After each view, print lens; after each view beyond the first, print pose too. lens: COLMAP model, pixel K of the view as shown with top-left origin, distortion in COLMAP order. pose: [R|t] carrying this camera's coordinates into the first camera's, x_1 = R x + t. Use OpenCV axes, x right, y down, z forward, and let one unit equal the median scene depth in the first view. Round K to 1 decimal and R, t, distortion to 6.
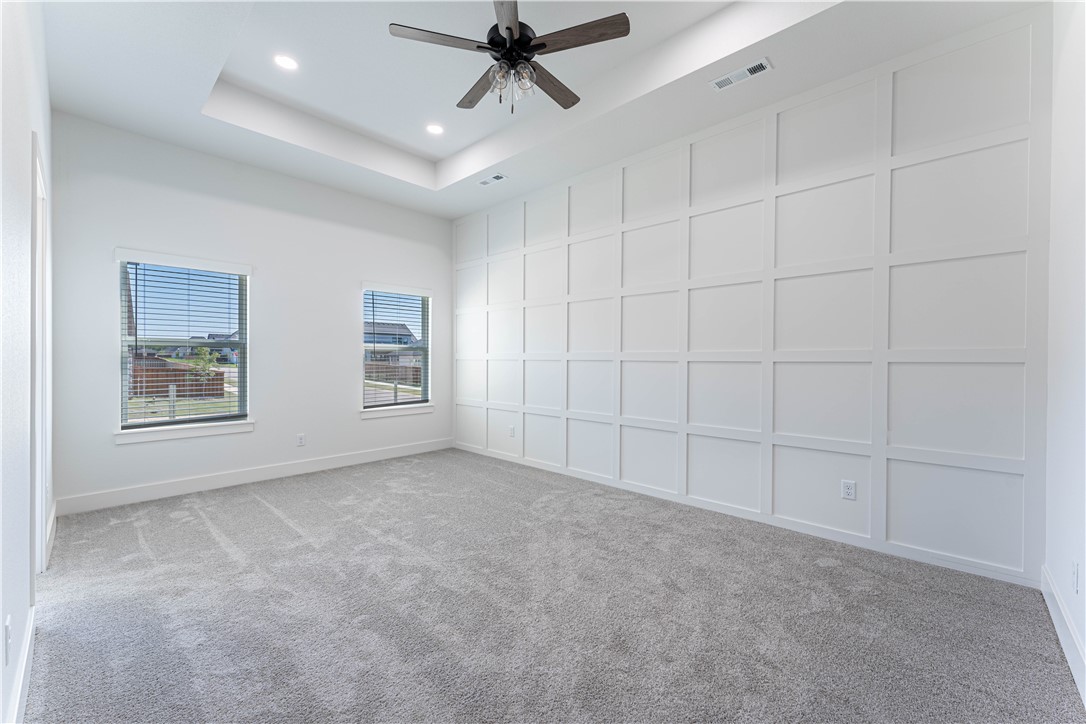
lens RADIAL K [[434.8, 0, 548.7], [0, 434.8, 362.6], [0, 0, 1]] dist [0.002955, -0.000598]
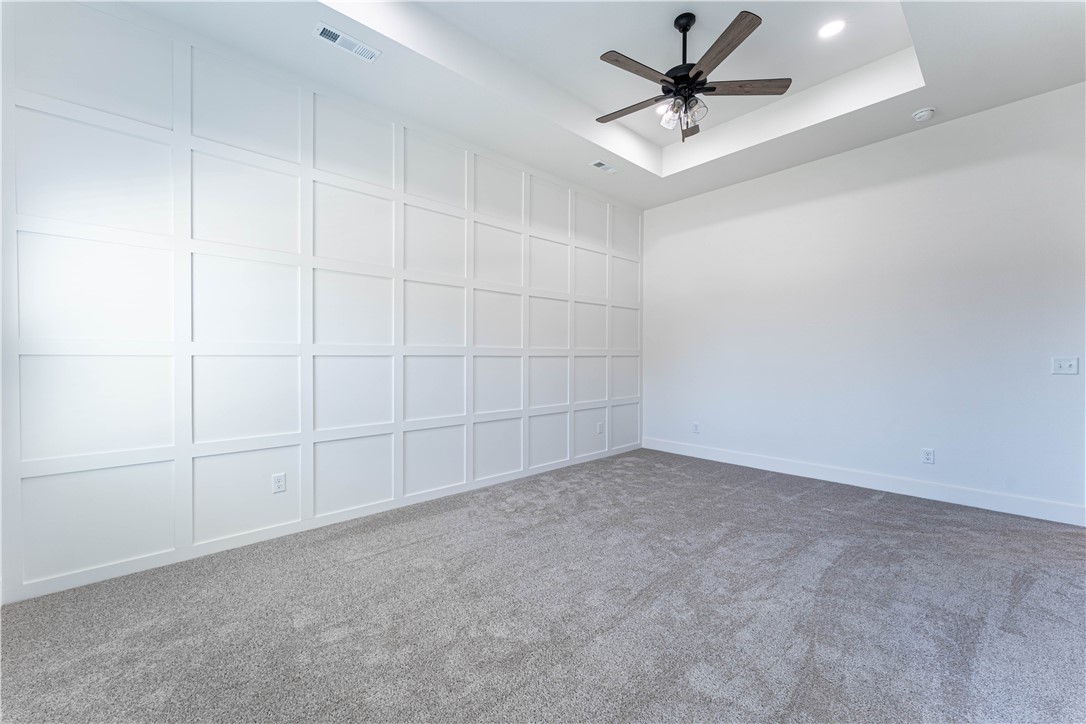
lens RADIAL K [[461.2, 0, 545.8], [0, 461.2, 361.3], [0, 0, 1]] dist [0.001884, -0.000032]
pose [[0.061251, -0.018670, 0.997948, -0.606469], [0.006505, 0.999811, 0.018305, -0.006260], [-0.998101, 0.005370, 0.061361, 0.578488]]
